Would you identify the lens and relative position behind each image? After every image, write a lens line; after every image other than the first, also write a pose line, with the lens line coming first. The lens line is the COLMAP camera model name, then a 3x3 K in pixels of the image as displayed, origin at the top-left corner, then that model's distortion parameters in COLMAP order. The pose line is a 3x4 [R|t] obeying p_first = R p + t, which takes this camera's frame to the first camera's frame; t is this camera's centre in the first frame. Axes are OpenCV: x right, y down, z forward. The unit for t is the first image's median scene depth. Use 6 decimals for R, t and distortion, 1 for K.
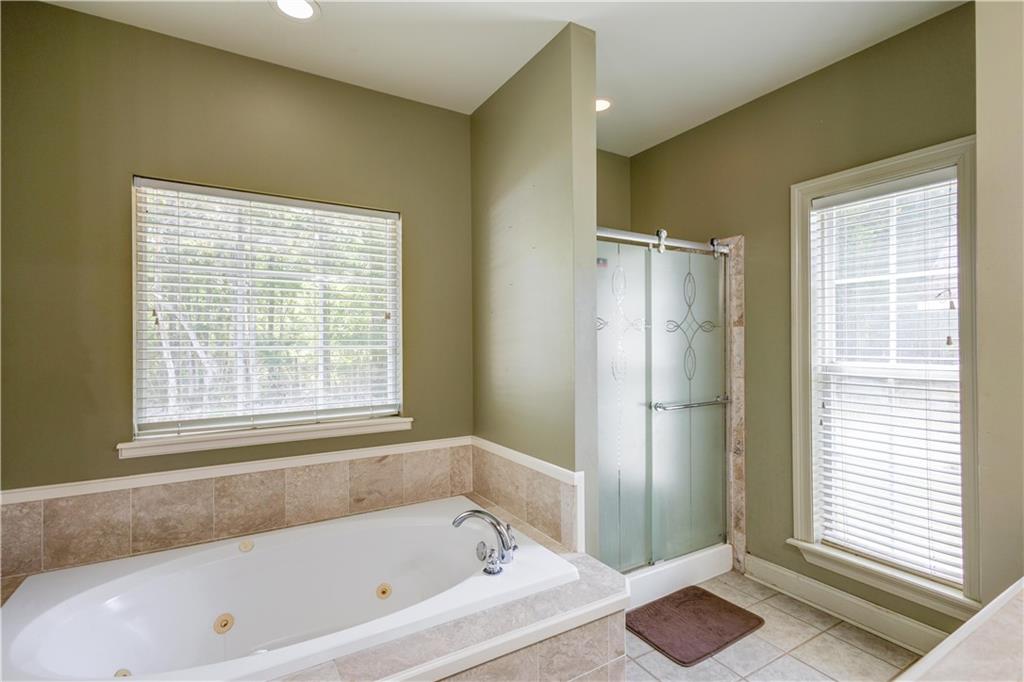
lens RADIAL K [[476.9, 0, 518.1], [0, 476.9, 342.2], [0, 0, 1]] dist [0.016733, -0.002281]
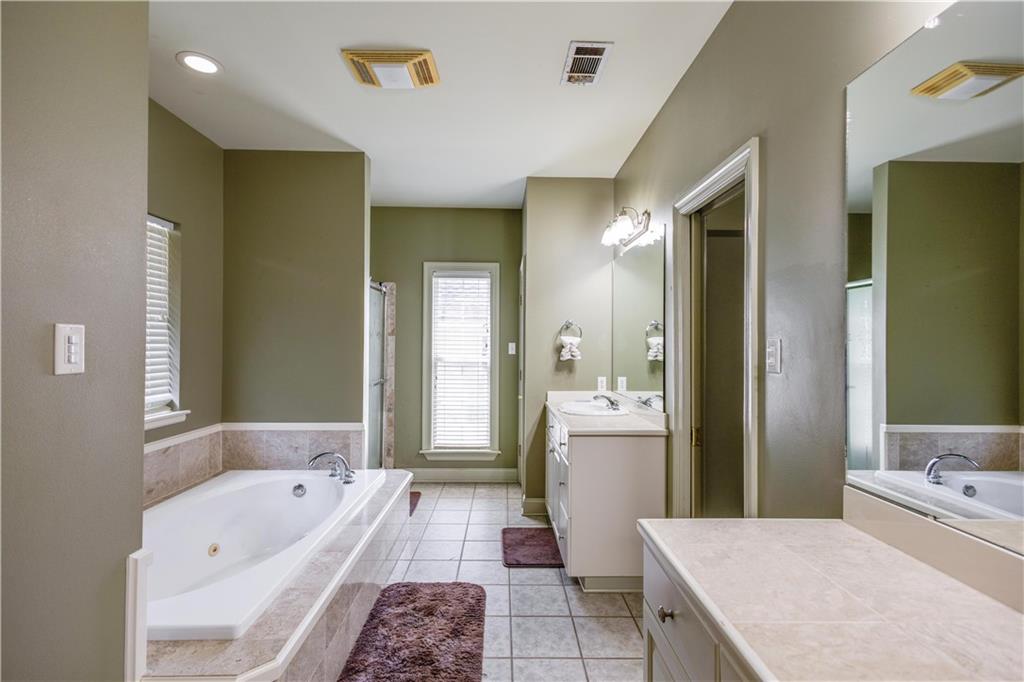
lens RADIAL K [[476.9, 0, 505.0], [0, 476.9, 342.8], [0, 0, 1]] dist [0.016733, -0.002281]
pose [[0.505241, 0.012470, 0.862888, -0.876755], [-0.010532, 0.999910, -0.008283, 0.002522], [-0.862914, -0.004903, 0.505327, -0.218271]]
